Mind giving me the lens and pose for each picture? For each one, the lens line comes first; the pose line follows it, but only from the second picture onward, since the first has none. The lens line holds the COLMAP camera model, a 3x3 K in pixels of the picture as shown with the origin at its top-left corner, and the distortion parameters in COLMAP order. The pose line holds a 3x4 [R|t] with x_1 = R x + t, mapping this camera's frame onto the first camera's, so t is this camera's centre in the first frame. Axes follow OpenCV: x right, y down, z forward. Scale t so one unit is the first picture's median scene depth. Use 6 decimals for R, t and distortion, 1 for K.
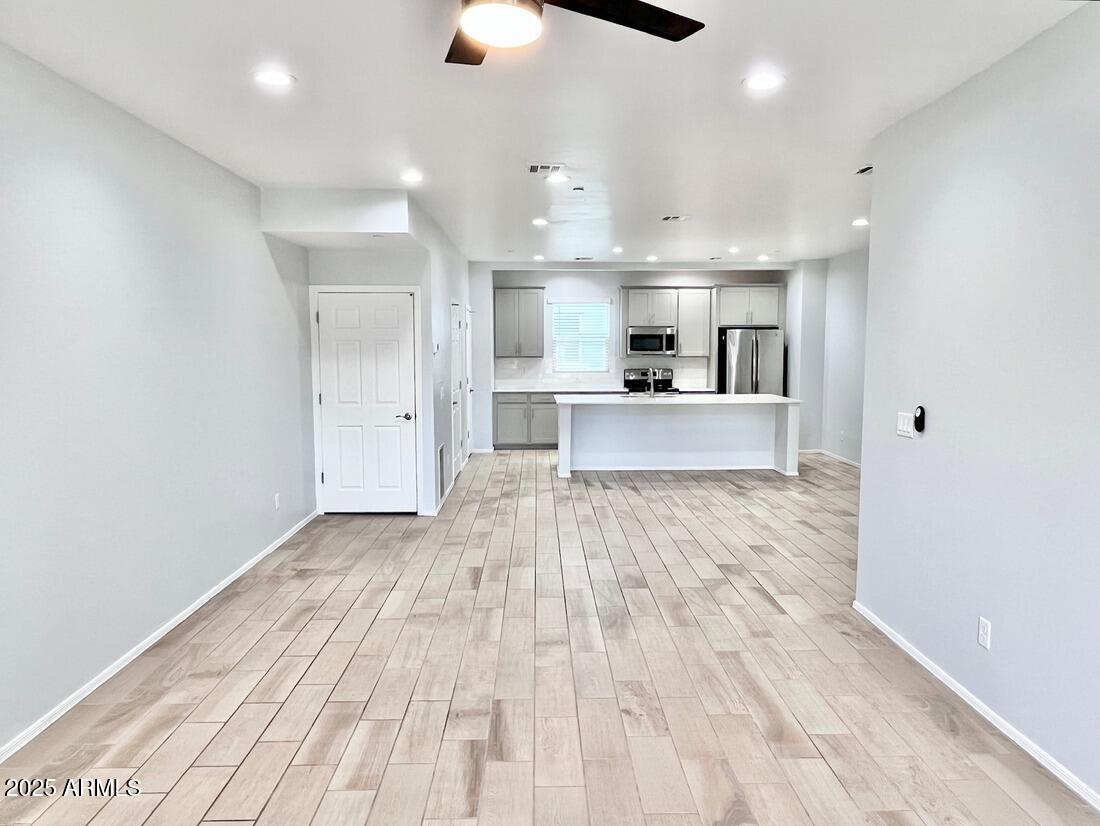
lens RADIAL K [[752.3, 0, 550.0], [0, 752.3, 413.0], [0, 0, 1]] dist [-0.002846, -0.001498]
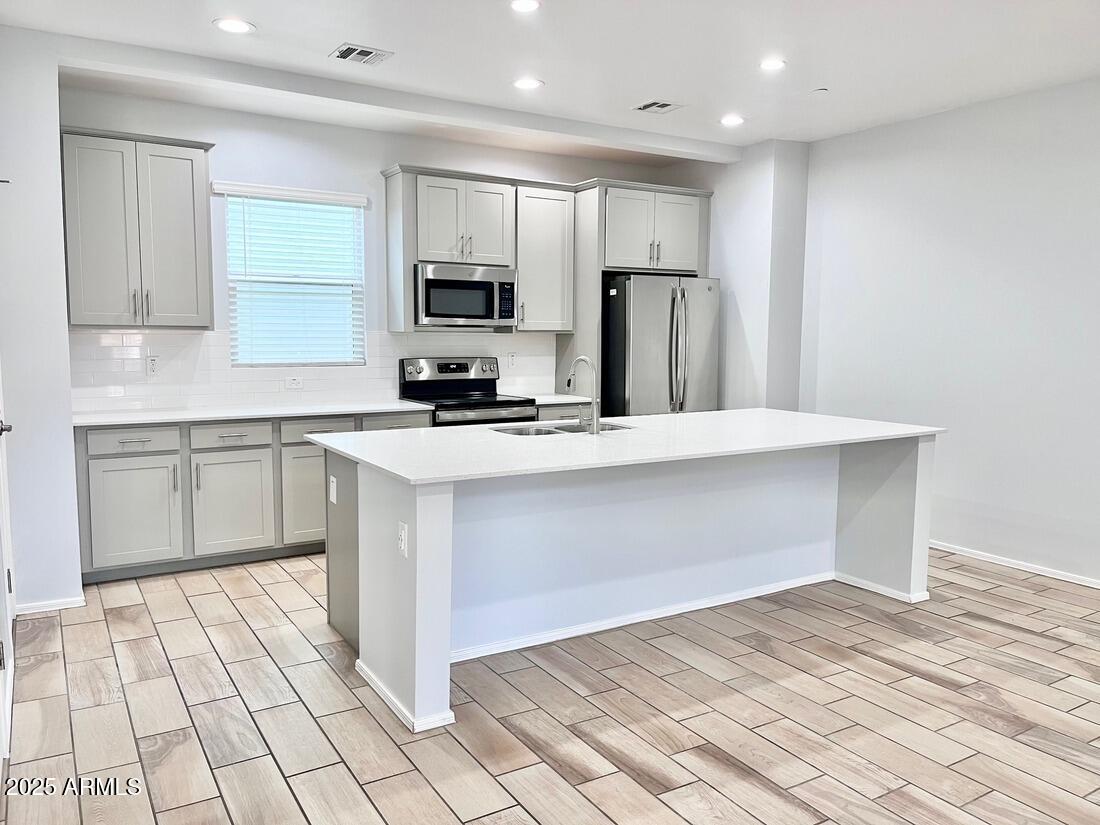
lens RADIAL K [[851.9, 0, 566.0], [0, 851.9, 422.6], [0, 0, 1]] dist [0.005861, 0.002945]
pose [[0.859583, -0.045394, 0.508976, -0.101000], [0.034986, 0.998937, 0.030007, -0.042158], [-0.509797, -0.007987, 0.860258, 0.679541]]
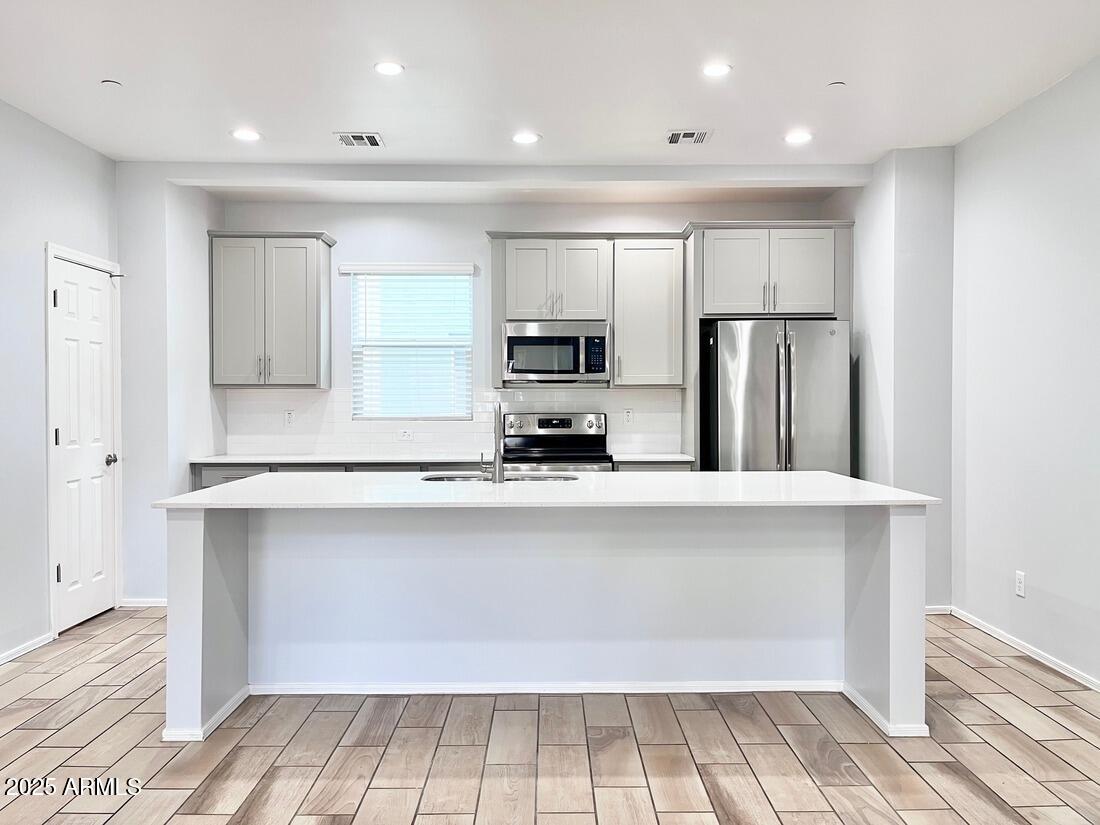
lens RADIAL K [[842.2, 0, 543.5], [0, 842.2, 418.4], [0, 0, 1]] dist [0.008232, -0.001634]
pose [[0.999907, 0.000661, -0.013609, 0.173287], [-0.001639, 0.997406, -0.071966, -0.023538], [0.013526, 0.071981, 0.997314, 0.634608]]
